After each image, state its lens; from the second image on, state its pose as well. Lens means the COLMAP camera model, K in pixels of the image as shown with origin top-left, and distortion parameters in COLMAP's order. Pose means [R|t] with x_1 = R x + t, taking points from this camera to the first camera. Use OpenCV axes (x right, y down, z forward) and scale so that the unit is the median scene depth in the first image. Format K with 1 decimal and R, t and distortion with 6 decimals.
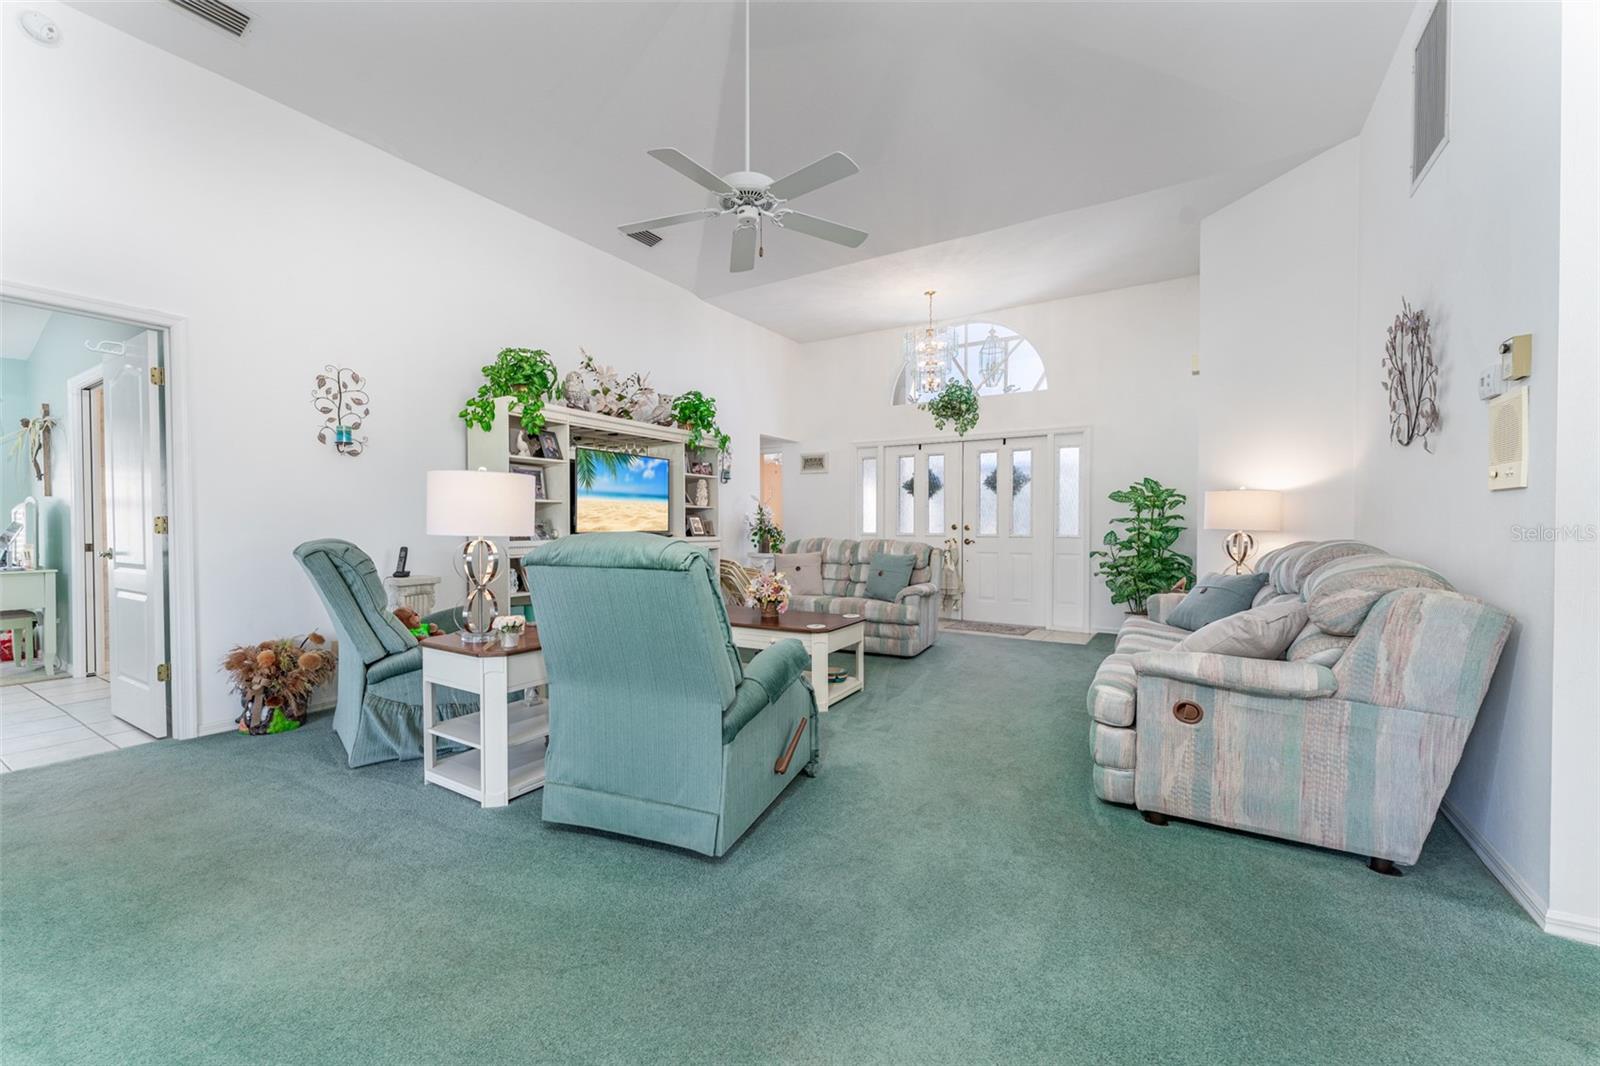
lens RADIAL K [[645.7, 0, 792.0], [0, 645.7, 533.5], [0, 0, 1]] dist [-0.001473, -0.000035]
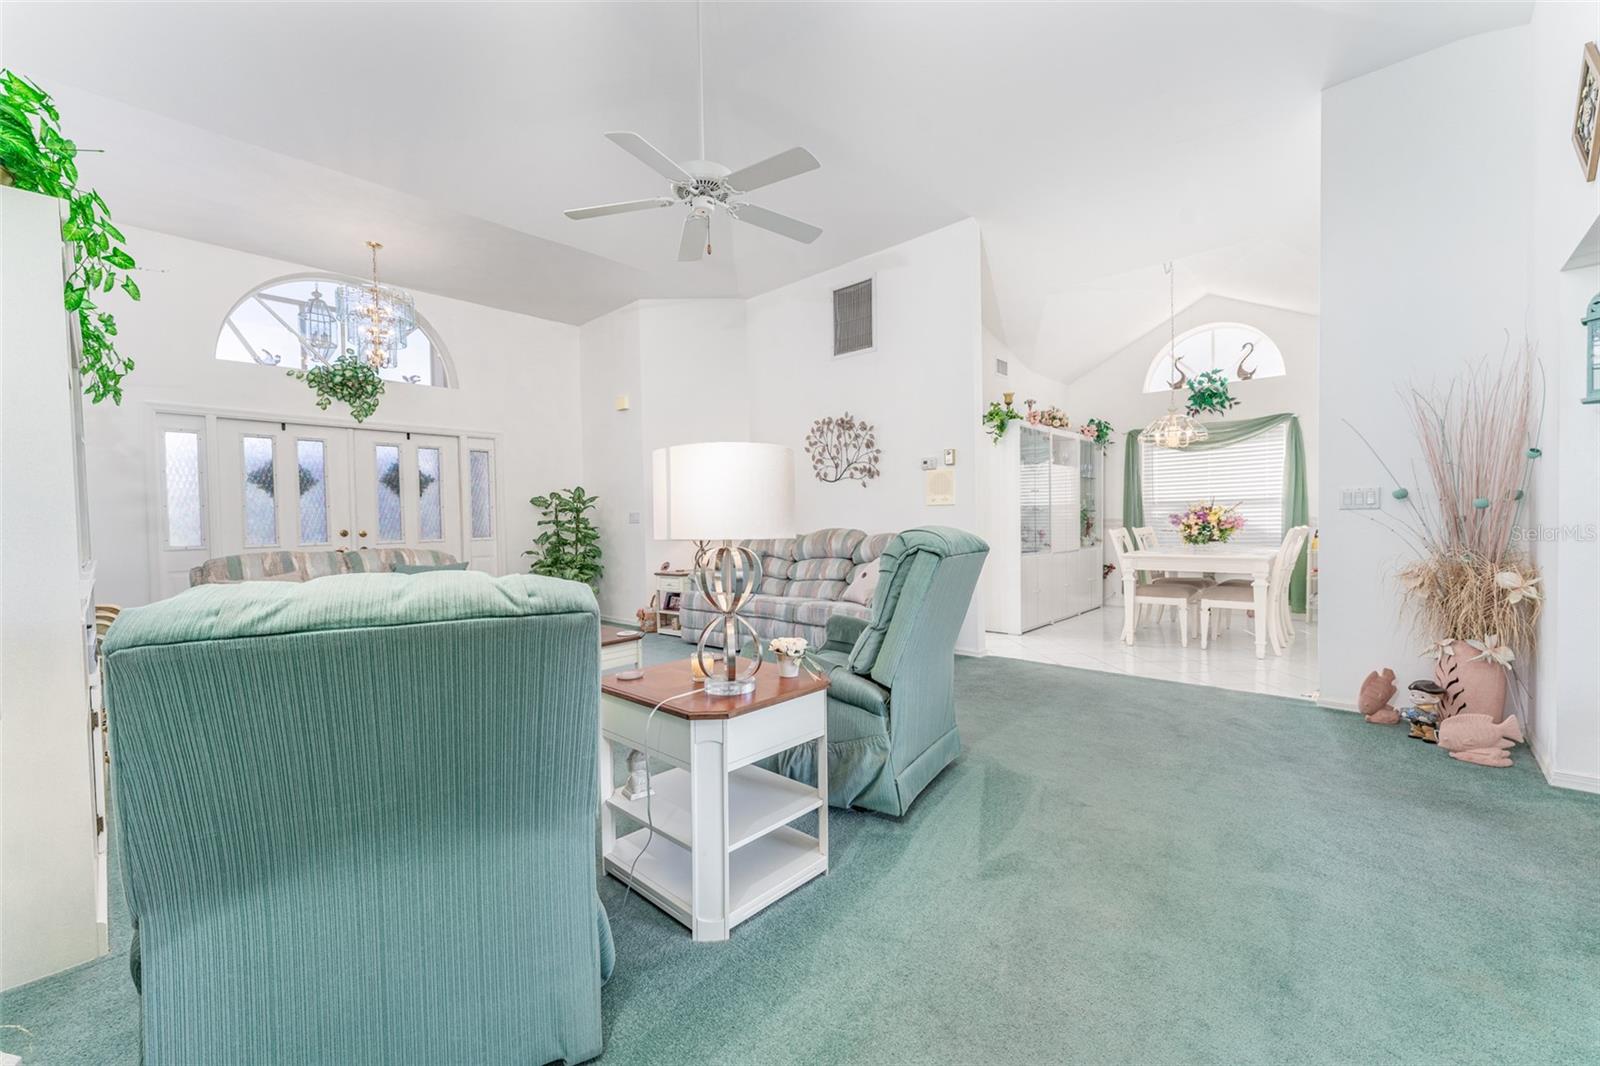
lens RADIAL K [[645.7, 0, 792.0], [0, 645.7, 533.5], [0, 0, 1]] dist [-0.001473, -0.000035]
pose [[0.189531, -0.025915, 0.981533, -0.552730], [0.034256, 0.999218, 0.019768, -0.008879], [-0.981277, 0.029876, 0.190270, 0.383403]]
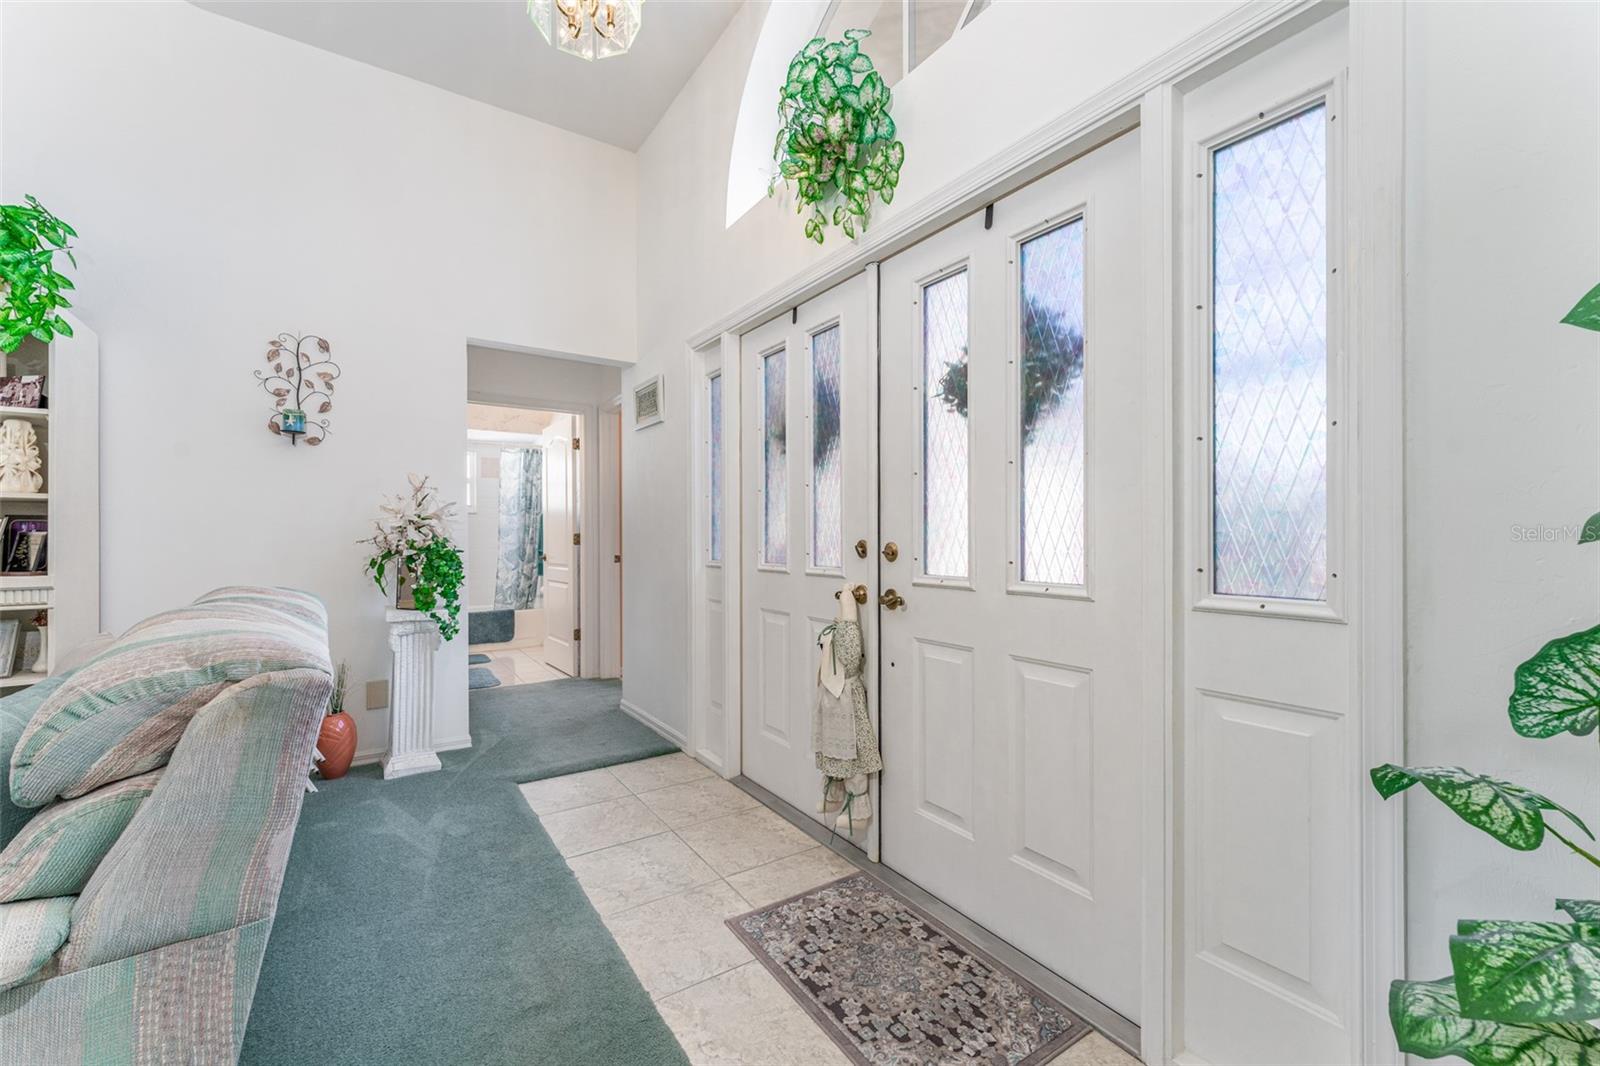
lens RADIAL K [[645.7, 0, 792.0], [0, 645.7, 533.5], [0, 0, 1]] dist [-0.001473, -0.000035]
pose [[0.912558, -0.001882, -0.408943, 0.443358], [-0.003438, 0.999919, -0.012275, -0.017089], [0.408932, 0.012607, 0.912478, 0.902036]]
